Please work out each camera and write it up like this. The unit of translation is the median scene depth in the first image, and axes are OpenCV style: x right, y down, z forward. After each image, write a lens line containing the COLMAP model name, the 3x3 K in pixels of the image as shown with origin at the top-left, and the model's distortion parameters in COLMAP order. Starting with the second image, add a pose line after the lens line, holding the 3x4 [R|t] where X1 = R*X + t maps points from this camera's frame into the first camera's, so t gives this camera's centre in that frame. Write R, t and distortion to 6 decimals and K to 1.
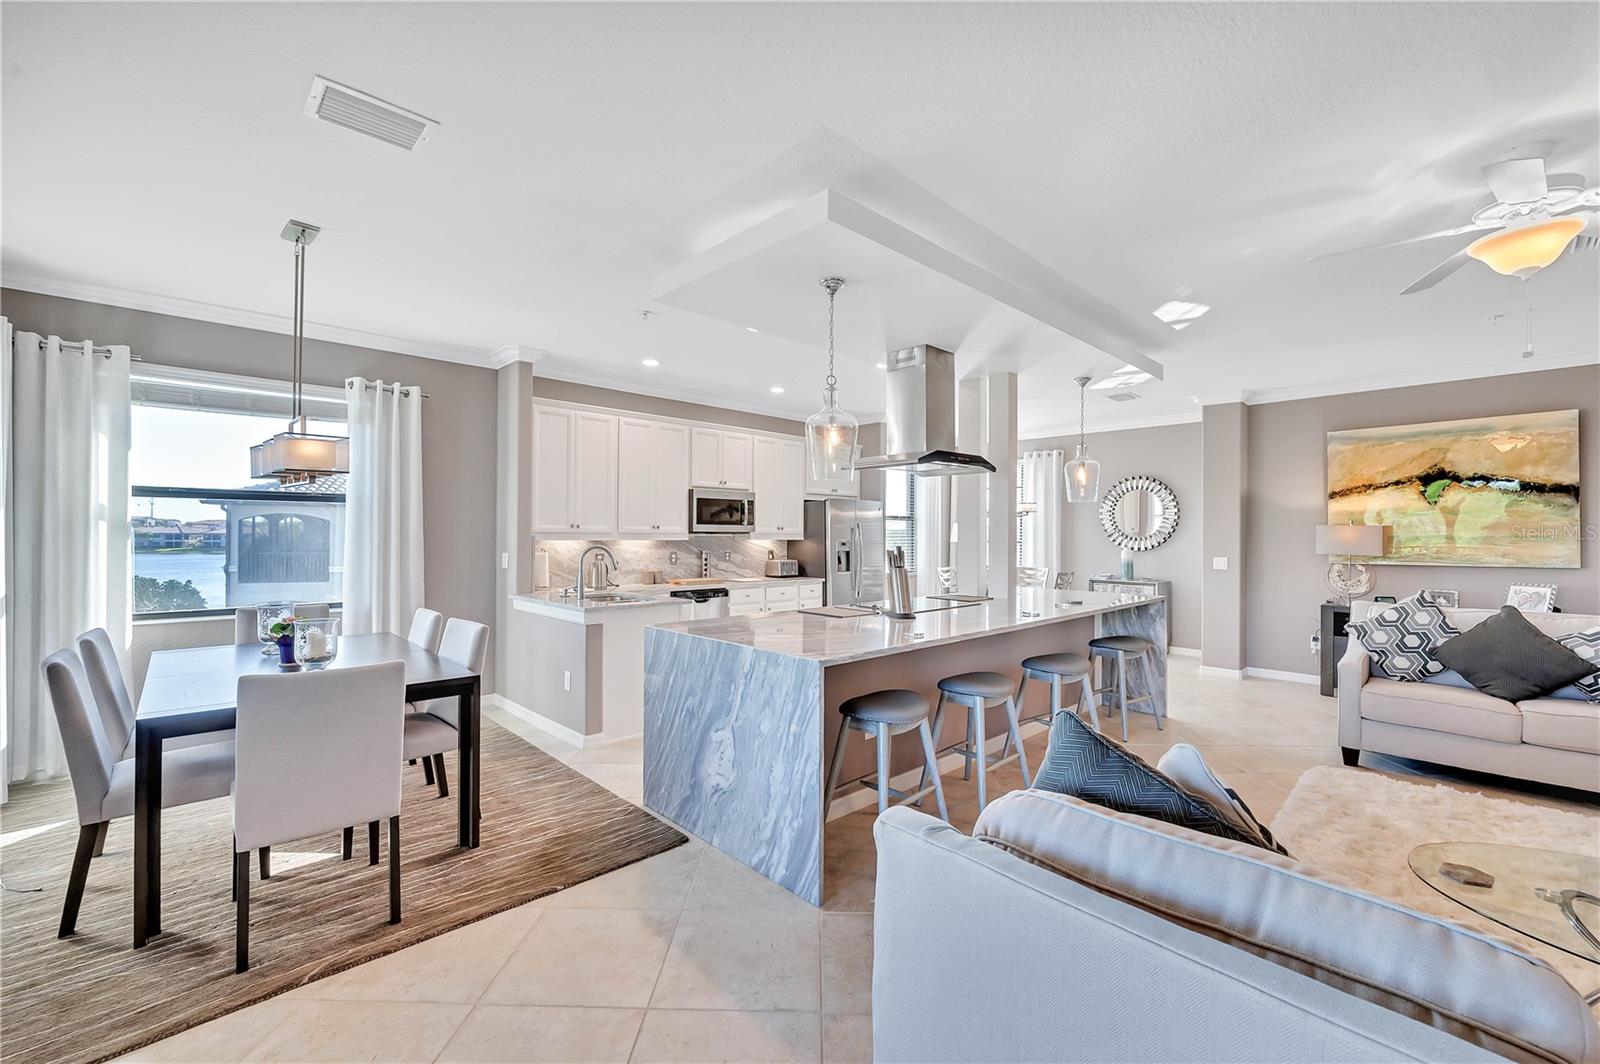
lens RADIAL K [[655.6, 0, 800.0], [0, 655.6, 532.0], [0, 0, 1]] dist [0.001573, 0.000078]
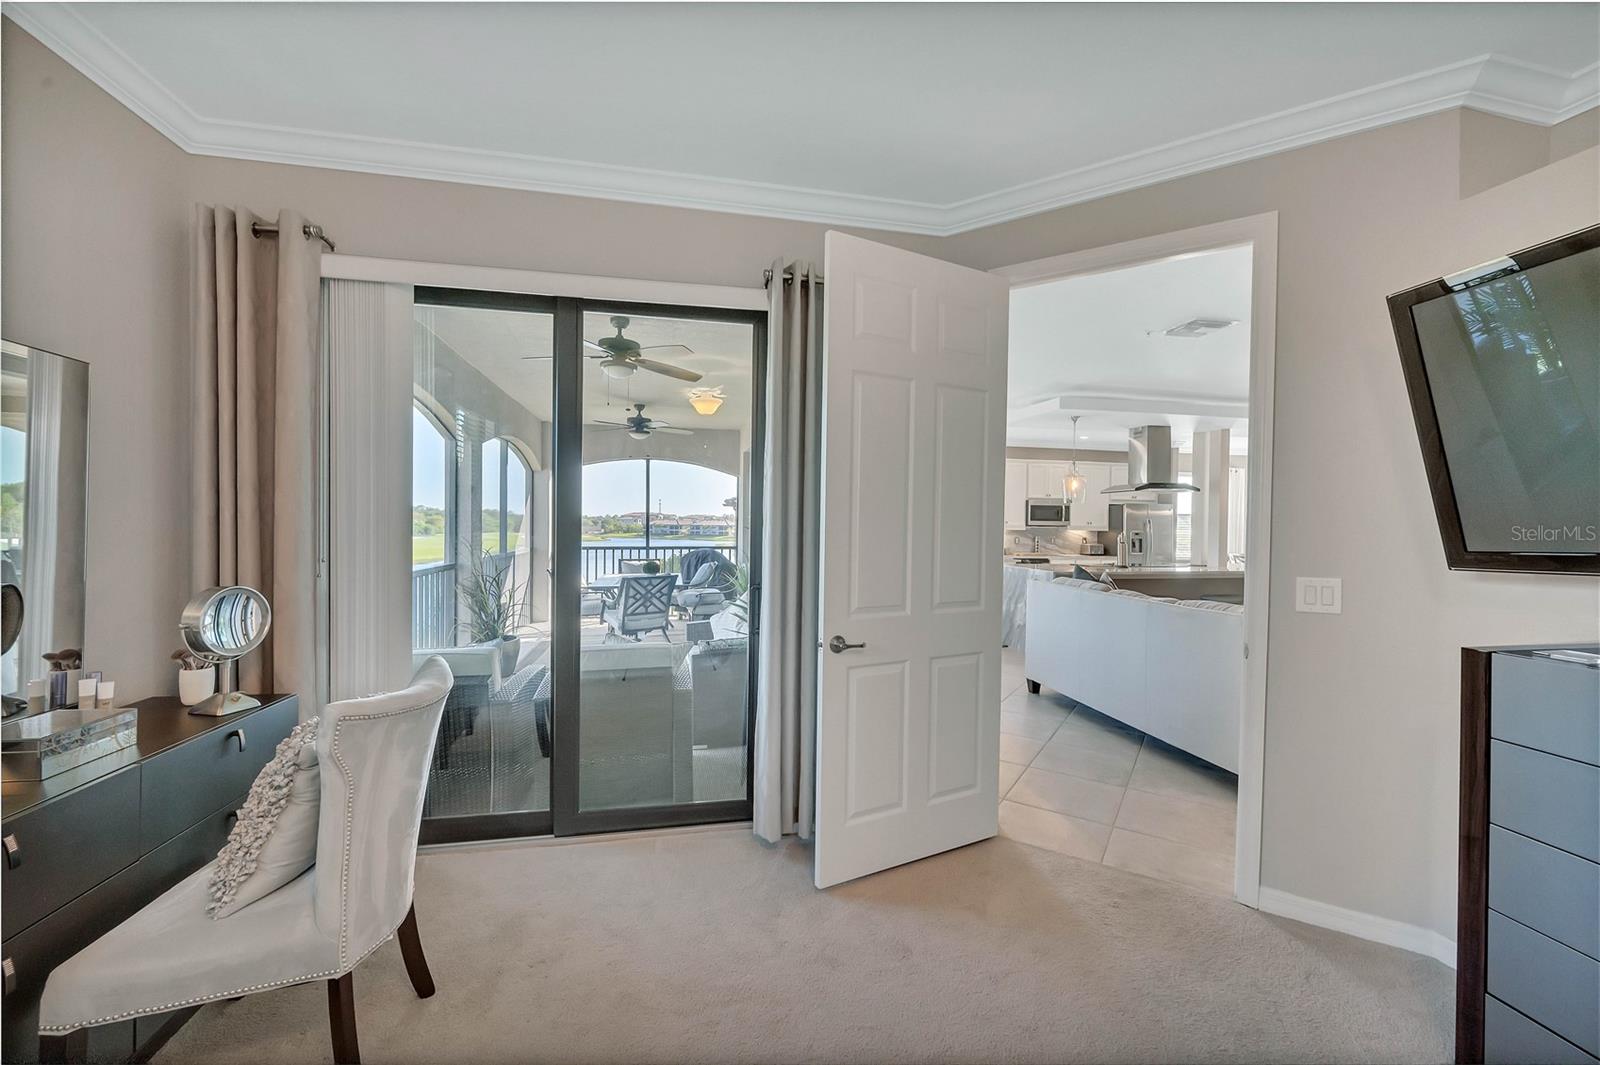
lens RADIAL K [[655.6, 0, 800.0], [0, 655.6, 532.5], [0, 0, 1]] dist [0.001573, 0.000078]
pose [[0.850201, 0.010645, -0.526351, 0.214093], [-0.004943, 0.999913, 0.012238, 0.001036], [0.526435, -0.007803, 0.850179, -0.708587]]
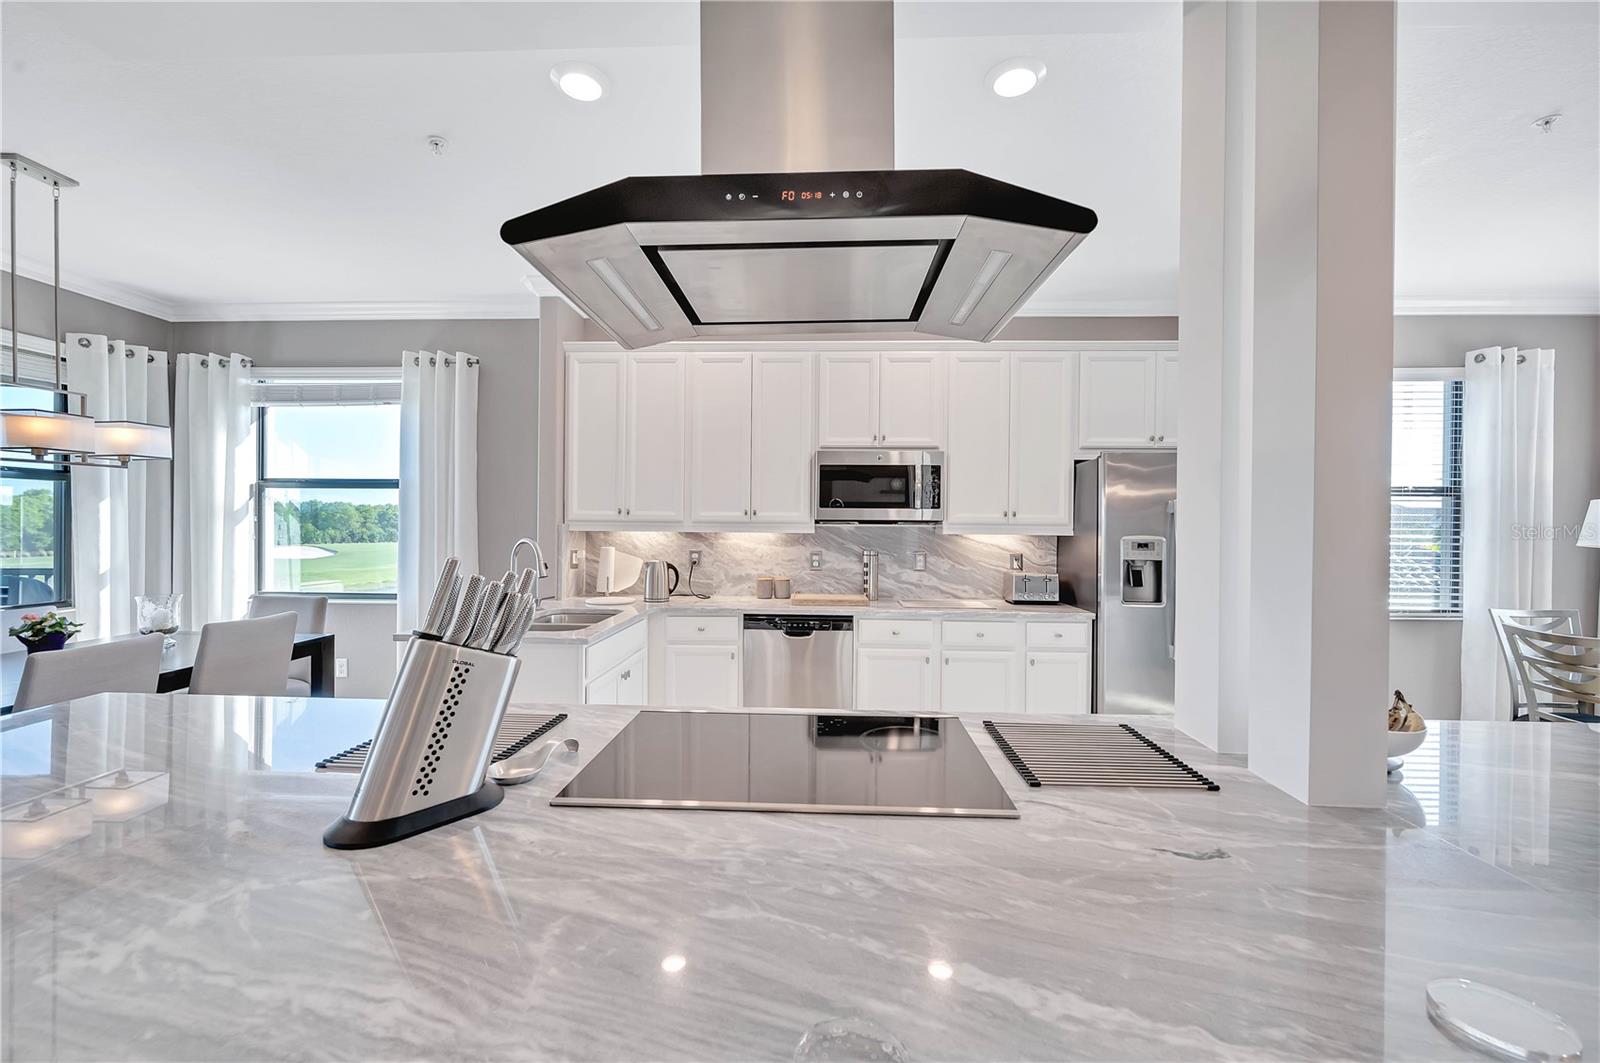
lens RADIAL K [[672.3, 0, 800.0], [0, 672.3, 531.5], [0, 0, 1]] dist [-0.002020, -0.000317]
pose [[0.691211, 0.010773, -0.722572, 0.267883], [-0.002308, 0.999917, 0.012700, 0.002387], [0.722649, -0.007110, 0.691179, 0.510928]]
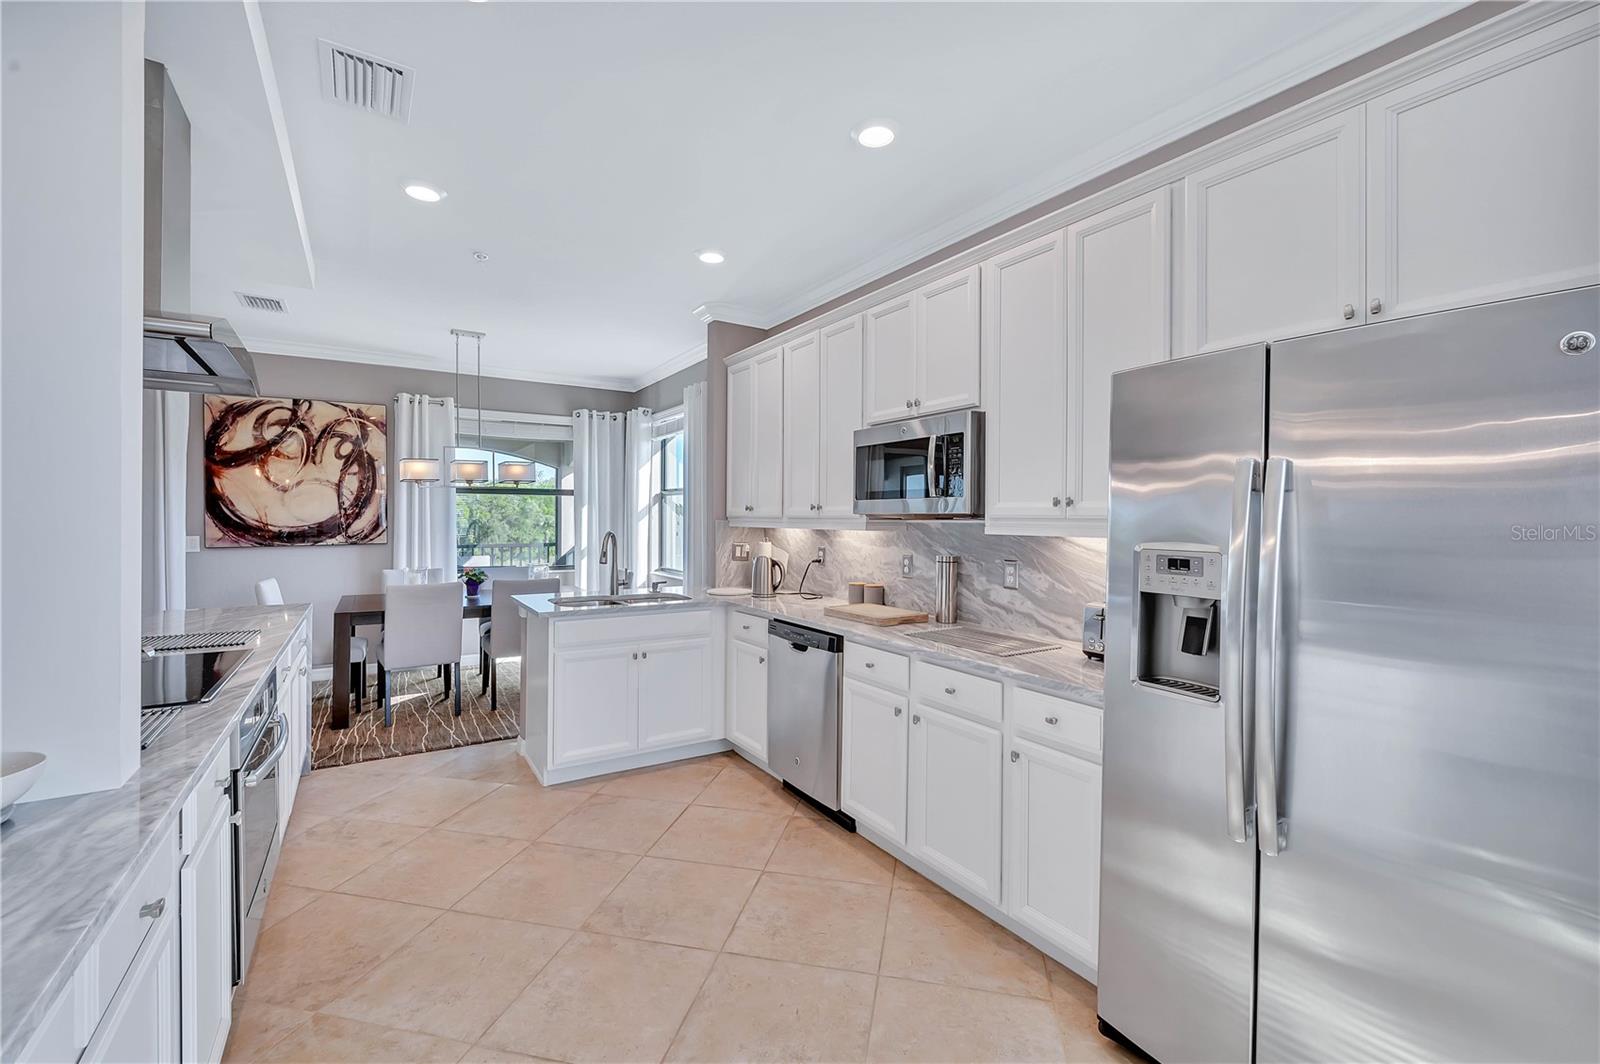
lens RADIAL K [[675.2, 0, 798.9], [0, 675.2, 521.7], [0, 0, 1]] dist [0.001361, 0.000054]
pose [[-0.199062, 0.000638, -0.979987, 0.338251], [-0.001748, 0.999998, 0.001006, 0.004399], [0.979985, 0.001913, -0.199061, 0.988234]]
